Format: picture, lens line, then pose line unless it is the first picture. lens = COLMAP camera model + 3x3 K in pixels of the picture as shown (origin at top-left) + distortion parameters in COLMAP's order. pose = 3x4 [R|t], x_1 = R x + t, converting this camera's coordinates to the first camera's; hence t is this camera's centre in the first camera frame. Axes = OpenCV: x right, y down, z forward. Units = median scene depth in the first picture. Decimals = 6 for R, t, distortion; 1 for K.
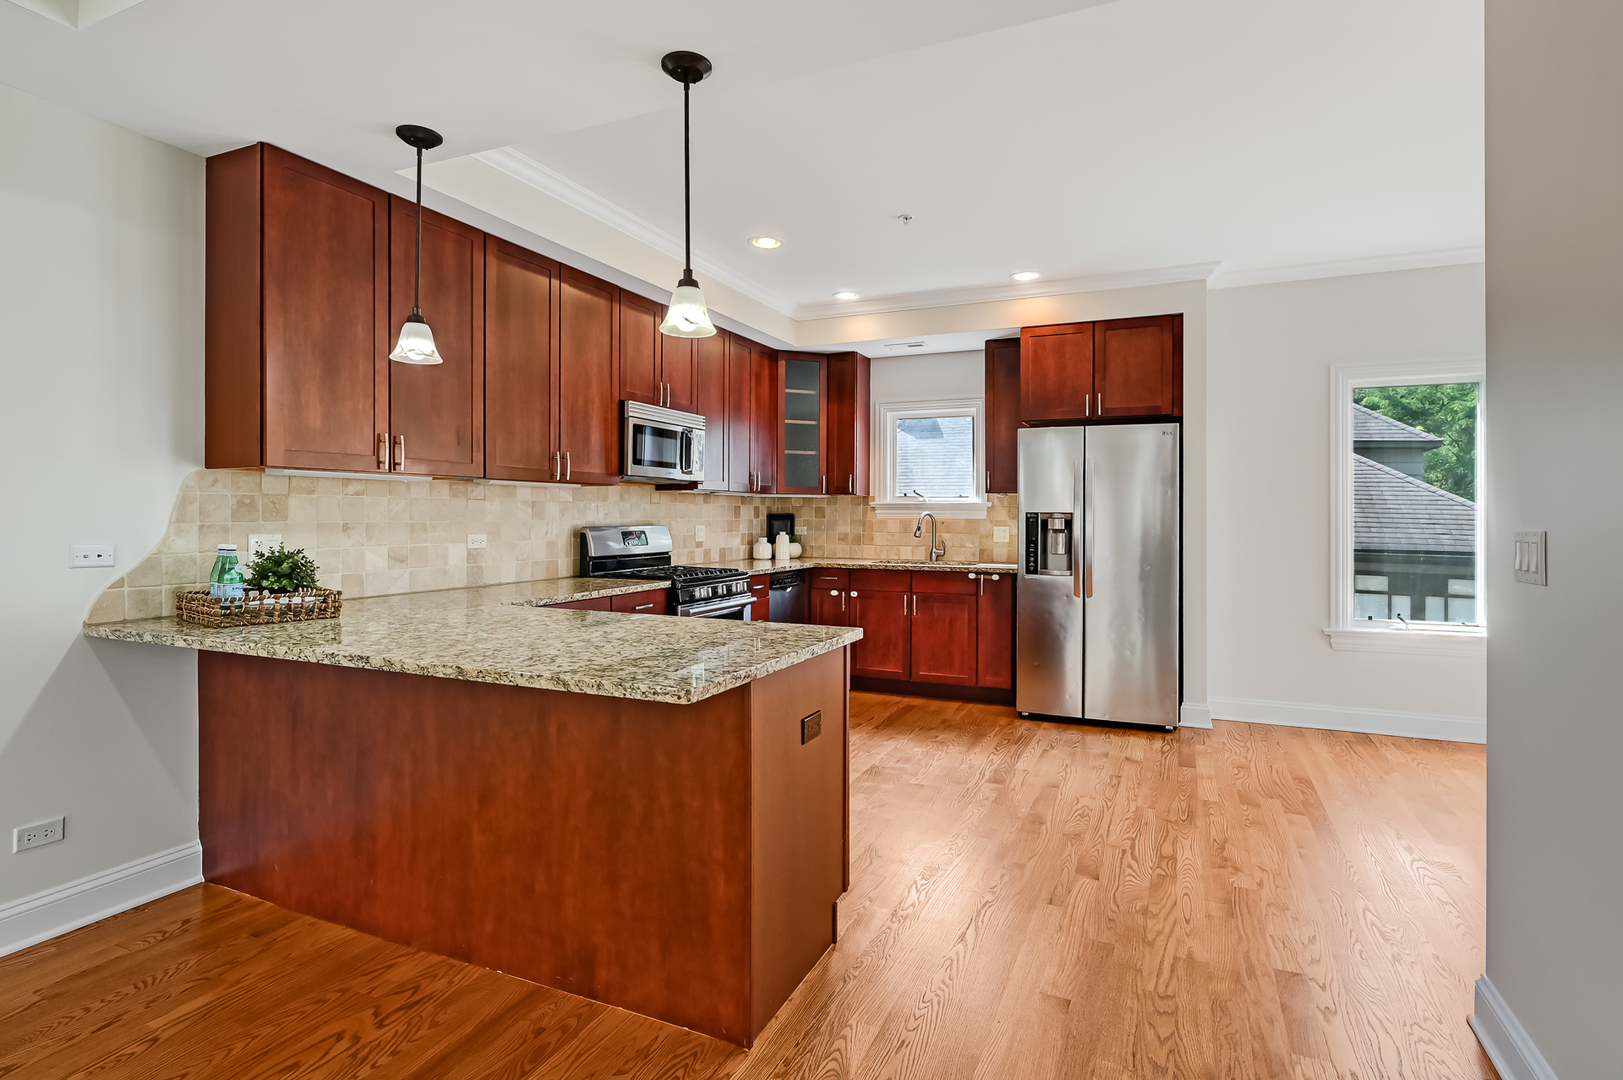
lens RADIAL K [[787.2, 0, 811.5], [0, 787.2, 540.0], [0, 0, 1]] dist [0.001793, -0.000070]
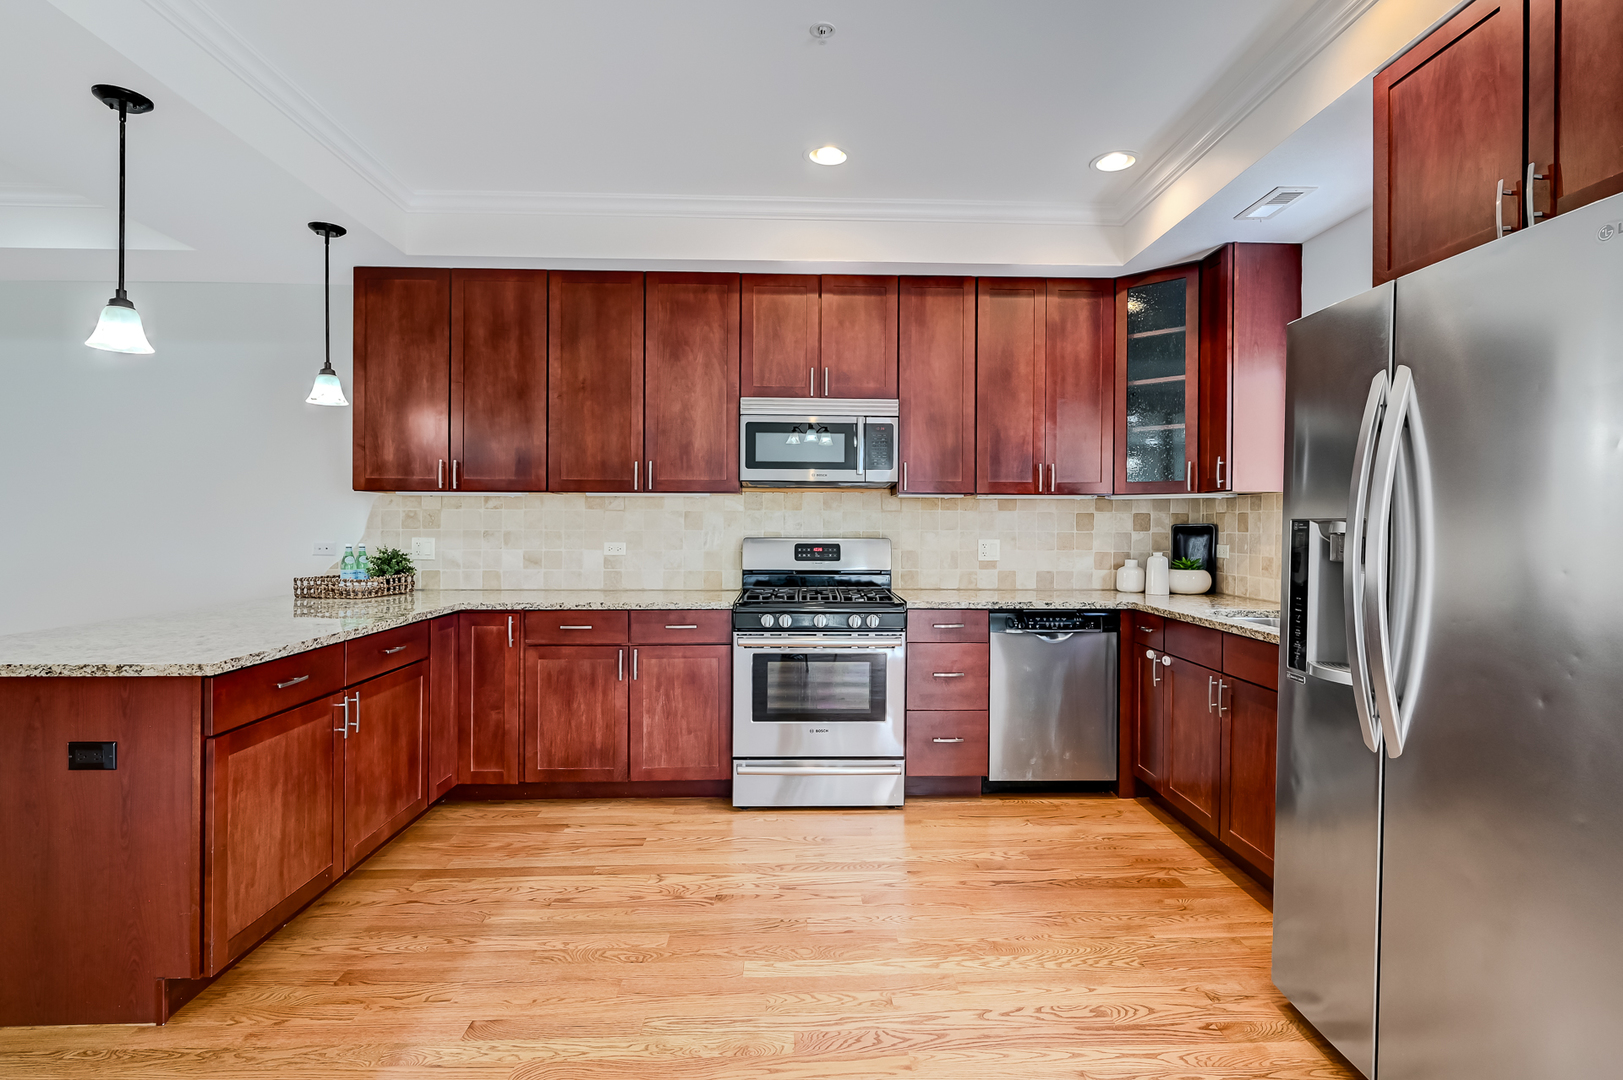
lens RADIAL K [[787.2, 0, 811.5], [0, 787.2, 540.0], [0, 0, 1]] dist [0.001793, -0.000070]
pose [[0.463627, 0.014365, -0.885914, 0.657691], [-0.030936, 0.999521, 0.000017, -0.018698], [0.885490, 0.027398, 0.463850, 0.722090]]
